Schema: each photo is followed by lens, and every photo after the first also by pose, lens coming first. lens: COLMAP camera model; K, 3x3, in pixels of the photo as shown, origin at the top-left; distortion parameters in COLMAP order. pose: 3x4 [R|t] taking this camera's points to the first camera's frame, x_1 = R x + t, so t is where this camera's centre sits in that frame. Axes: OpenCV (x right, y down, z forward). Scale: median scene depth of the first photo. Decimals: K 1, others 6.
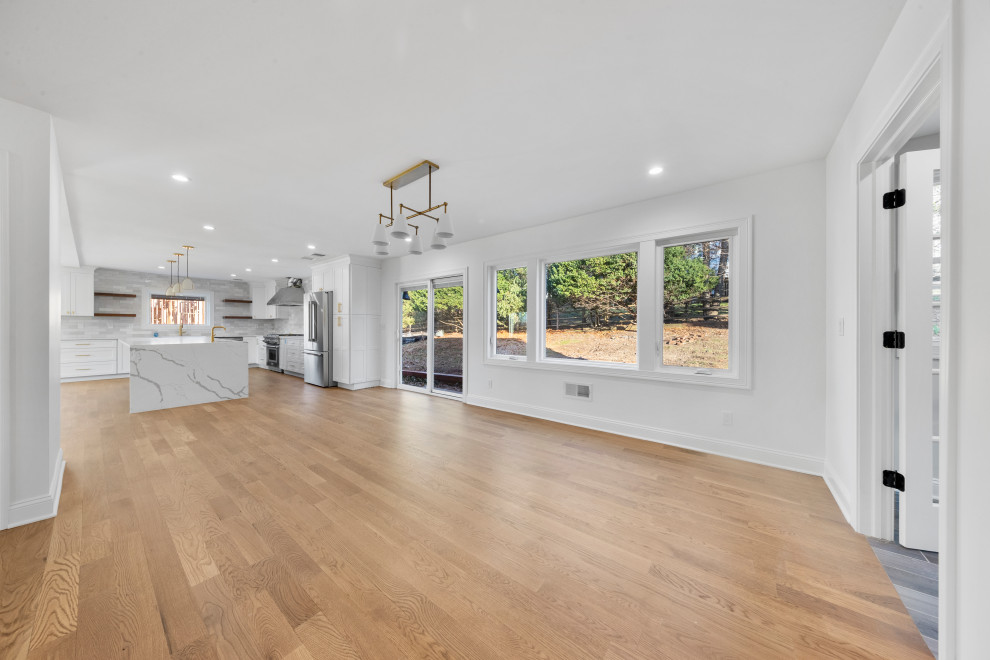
lens RADIAL K [[315.3, 0, 491.4], [0, 315.3, 328.7], [0, 0, 1]] dist [0.000653, -0.000021]
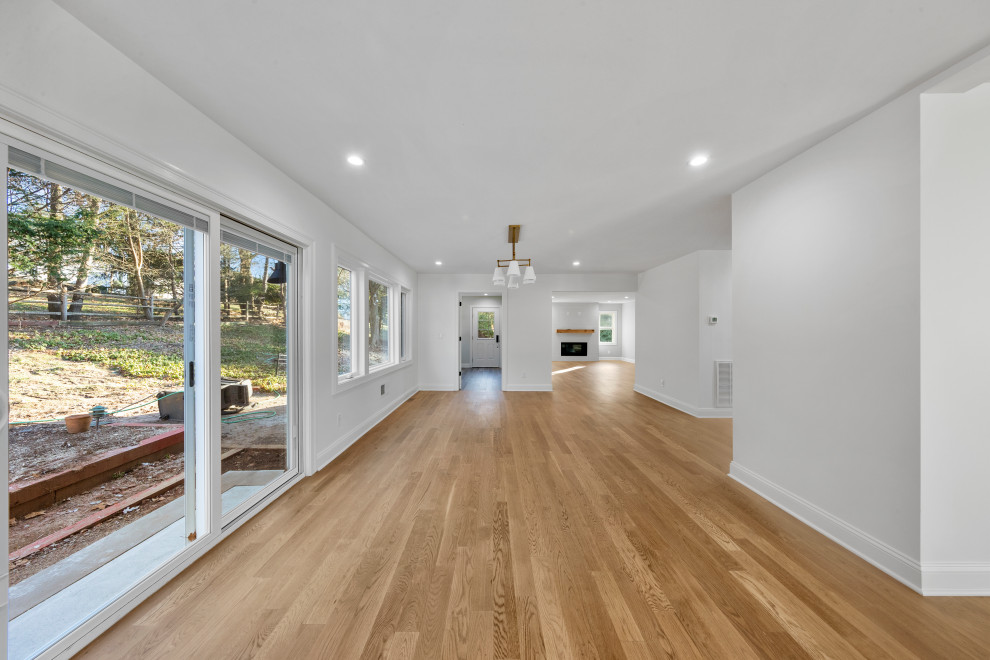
lens RADIAL K [[315.3, 0, 491.4], [0, 315.3, 328.7], [0, 0, 1]] dist [0.000653, -0.000021]
pose [[-0.616566, -0.000812, 0.787302, -1.188878], [0.004441, 0.999980, 0.004510, -0.050984], [-0.787290, 0.006277, -0.616551, 1.755388]]
